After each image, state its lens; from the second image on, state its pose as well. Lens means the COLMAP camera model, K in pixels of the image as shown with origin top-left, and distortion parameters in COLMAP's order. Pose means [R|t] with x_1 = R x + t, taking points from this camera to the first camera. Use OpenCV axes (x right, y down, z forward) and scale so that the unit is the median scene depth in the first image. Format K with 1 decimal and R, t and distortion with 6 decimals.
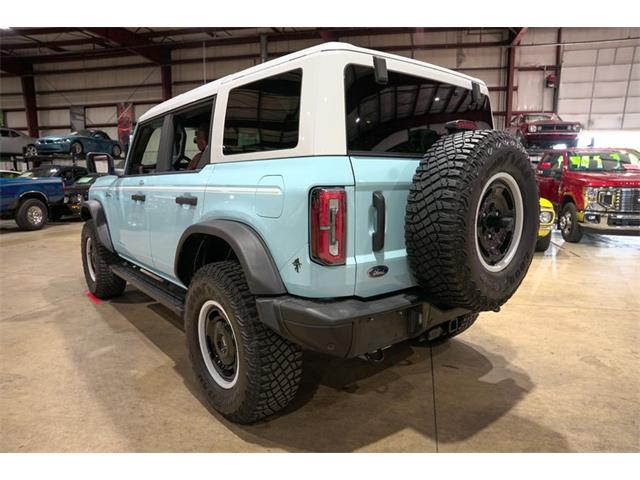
lens RADIAL K [[438.0, 0, 321.6], [0, 438.0, 240.5], [0, 0, 1]] dist [-0.135144, 0.103589]
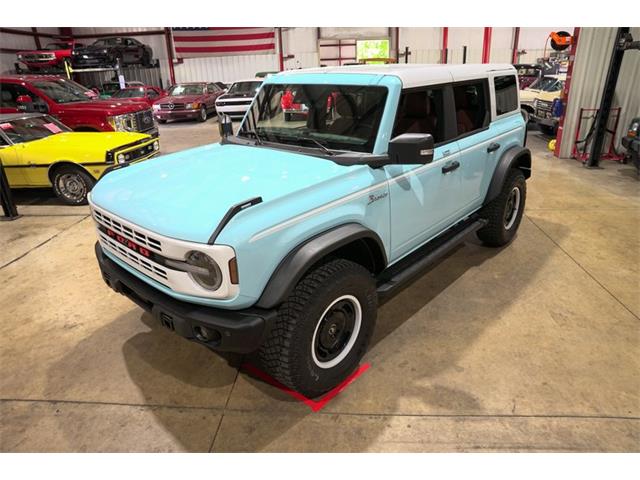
lens RADIAL K [[438.0, 0, 322.7], [0, 438.0, 239.8], [0, 0, 1]] dist [-0.135144, 0.103589]
pose [[-0.147676, -0.372105, 0.916368, -1.731533], [0.176539, 0.901730, 0.394611, -0.502595], [-0.973153, 0.220049, -0.067473, 1.743477]]
